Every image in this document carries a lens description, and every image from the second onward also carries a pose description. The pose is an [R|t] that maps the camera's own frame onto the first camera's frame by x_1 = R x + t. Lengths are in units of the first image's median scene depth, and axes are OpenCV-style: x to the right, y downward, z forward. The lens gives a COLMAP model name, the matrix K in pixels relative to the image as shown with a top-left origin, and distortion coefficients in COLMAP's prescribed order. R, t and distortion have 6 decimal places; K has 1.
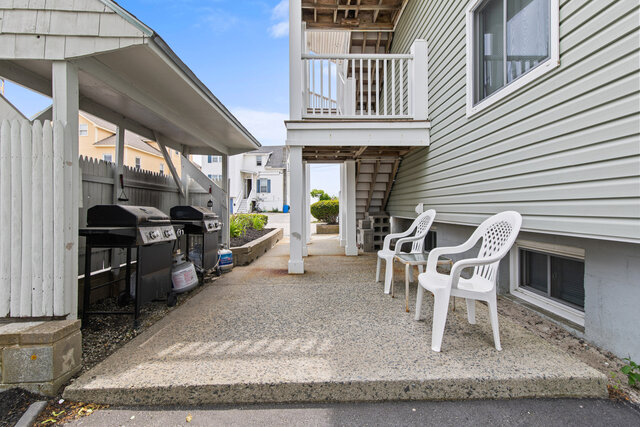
lens RADIAL K [[294.6, 0, 320.0], [0, 294.6, 213.5], [0, 0, 1]] dist [0.001015, 0.000267]
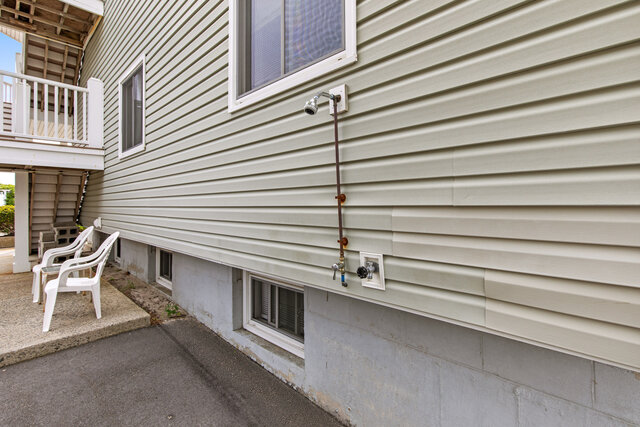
lens RADIAL K [[289.6, 0, 320.5], [0, 289.6, 203.0], [0, 0, 1]] dist [0.000305, 0.000322]
pose [[0.686278, 0.006928, 0.727306, 0.111101], [0.015834, 0.999575, -0.024463, -0.049552], [-0.727167, 0.028305, 0.685877, -0.414500]]
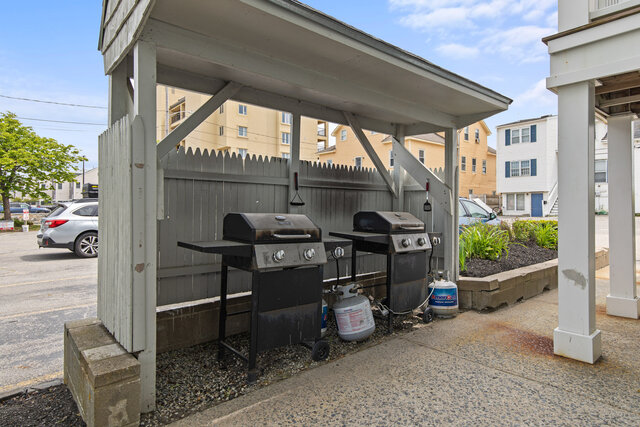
lens RADIAL K [[365.6, 0, 320.1], [0, 365.6, 208.4], [0, 0, 1]] dist [0.006020, 0.001122]
pose [[0.644424, 0.005643, -0.764648, 0.126967], [-0.015240, 0.999869, -0.005465, -0.029029], [0.764517, 0.015175, 0.644425, 0.391170]]
